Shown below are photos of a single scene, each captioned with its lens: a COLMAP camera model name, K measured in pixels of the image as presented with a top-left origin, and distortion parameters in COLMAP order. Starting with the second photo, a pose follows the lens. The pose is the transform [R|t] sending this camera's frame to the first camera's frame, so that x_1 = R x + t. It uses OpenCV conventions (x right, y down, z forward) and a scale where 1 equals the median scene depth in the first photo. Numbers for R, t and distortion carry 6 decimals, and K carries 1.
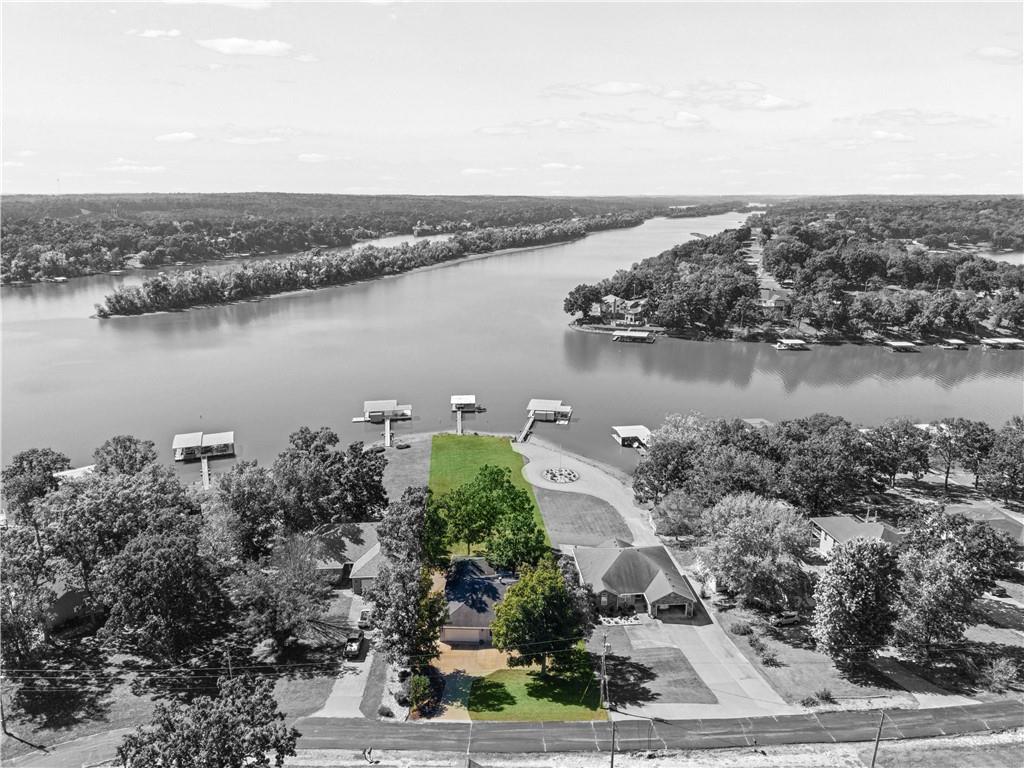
lens RADIAL K [[673.1, 0, 512.0], [0, 673.1, 384.0], [0, 0, 1]] dist [0.003613, -0.002062]
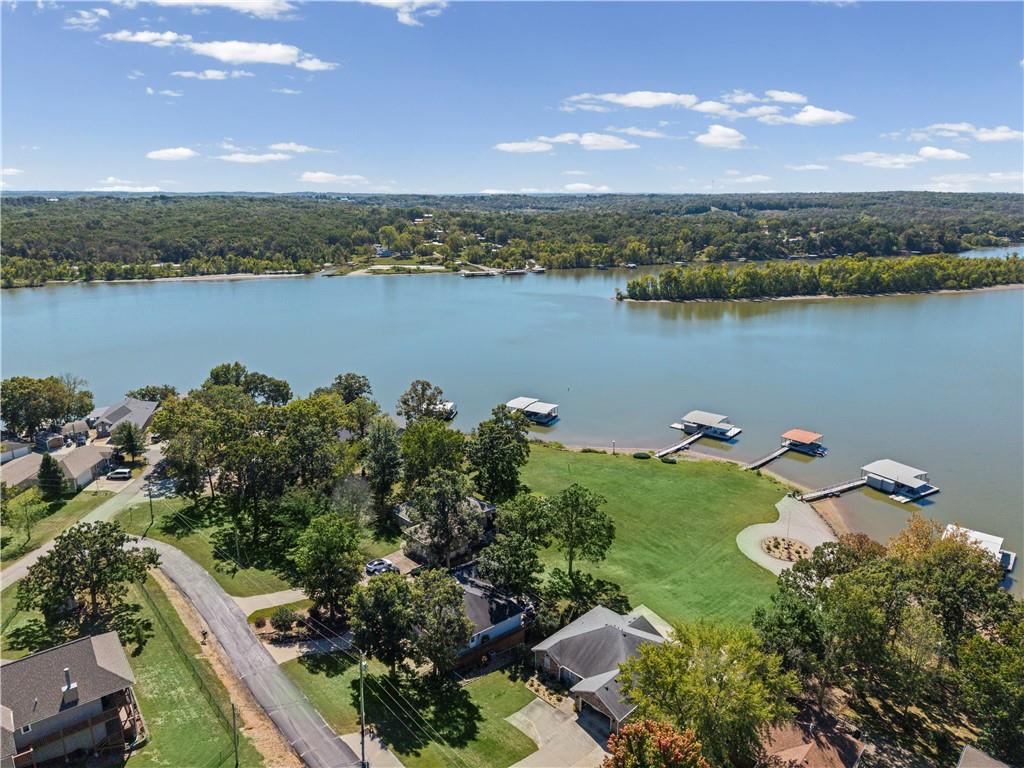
lens RADIAL K [[684.0, 0, 554.0], [0, 684.0, 379.9], [0, 0, 1]] dist [0.001838, -0.000487]
pose [[0.661920, 0.195155, -0.723724, 0.292316], [-0.200989, 0.976366, 0.079456, -0.045160], [0.722126, 0.092867, 0.685500, 0.147328]]
